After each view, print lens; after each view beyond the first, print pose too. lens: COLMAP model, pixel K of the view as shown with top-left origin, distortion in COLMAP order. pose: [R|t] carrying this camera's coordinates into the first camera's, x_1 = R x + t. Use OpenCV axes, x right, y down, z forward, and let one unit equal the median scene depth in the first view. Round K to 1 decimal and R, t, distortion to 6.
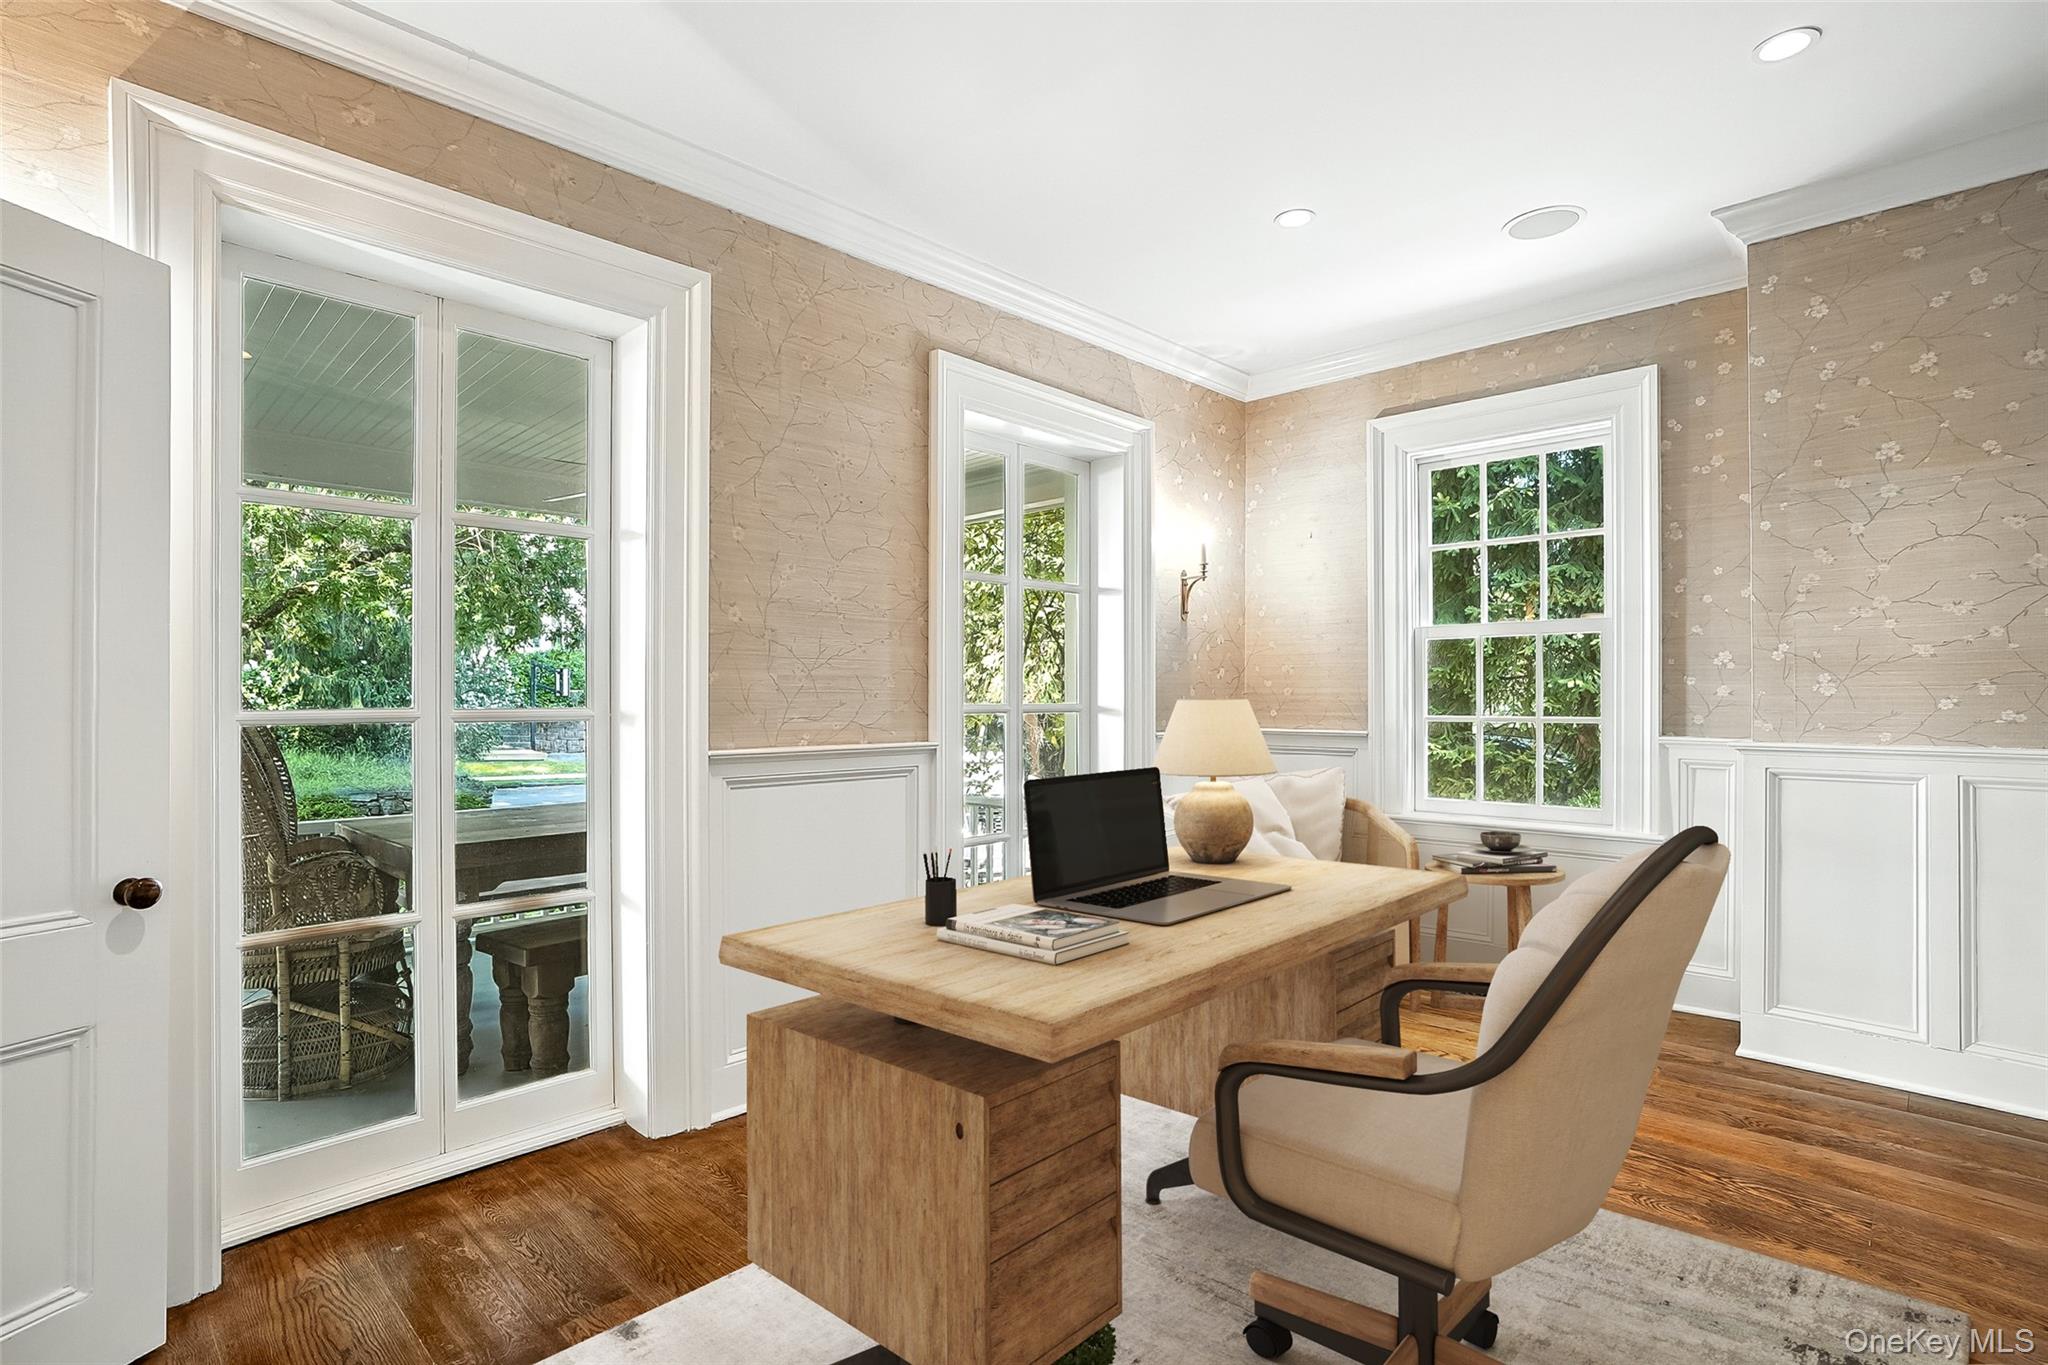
lens RADIAL K [[988.4, 0, 1021.9], [0, 988.4, 696.2], [0, 0, 1]] dist [0.001612, 0.000799]
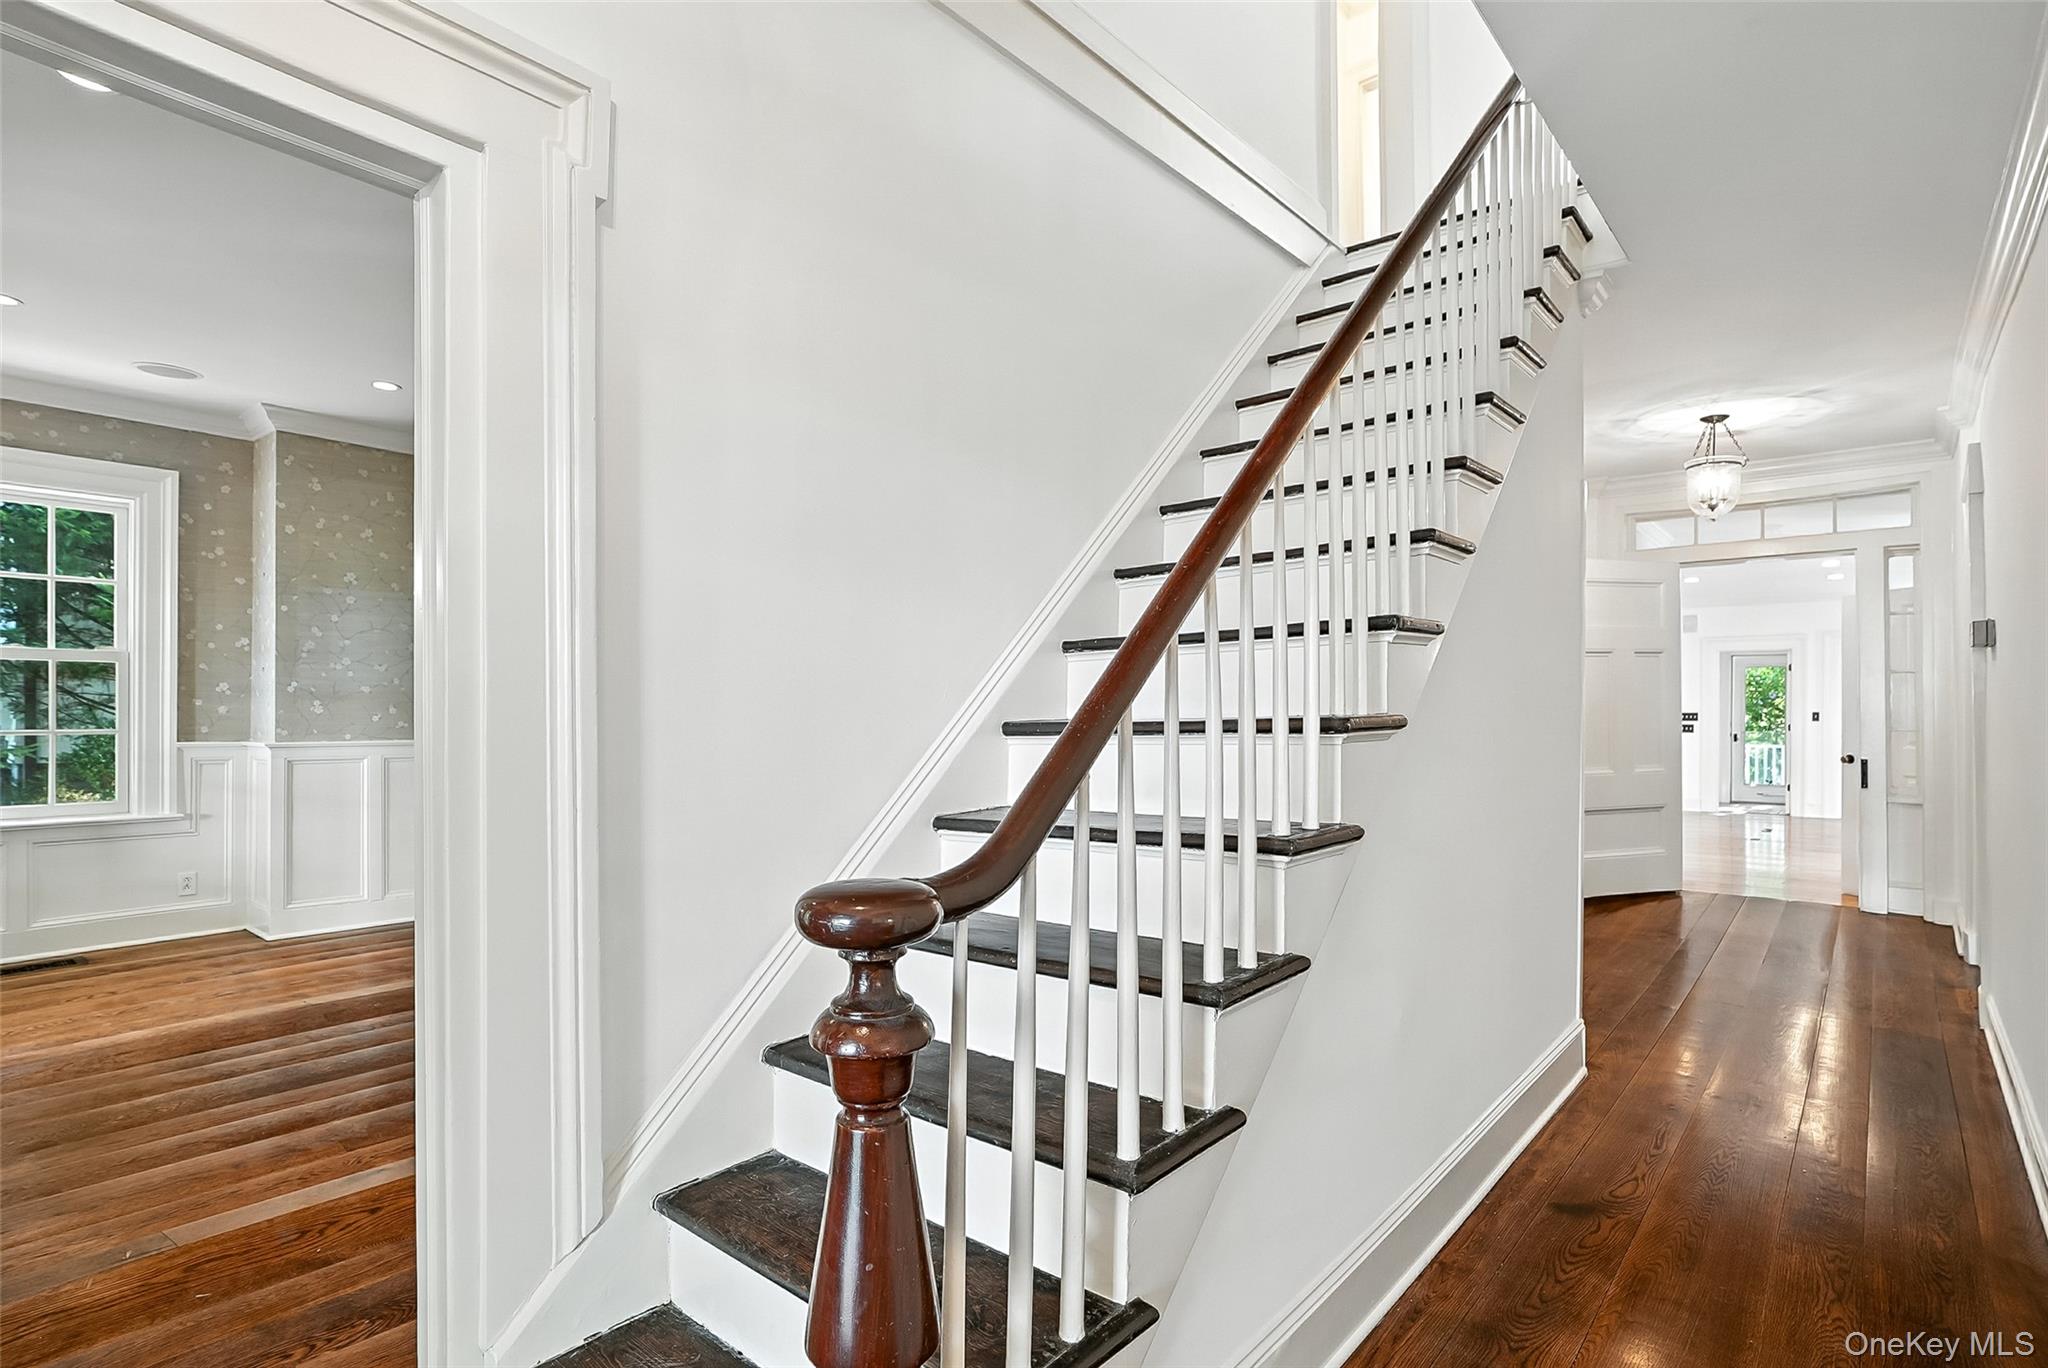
lens RADIAL K [[988.4, 0, 1022.1], [0, 988.4, 698.4], [0, 0, 1]] dist [0.001612, 0.000799]
pose [[-0.052441, 0.013882, 0.998528, -0.925945], [-0.007577, 0.999869, -0.014298, -0.011341], [-0.998595, -0.008316, -0.052329, -0.119032]]
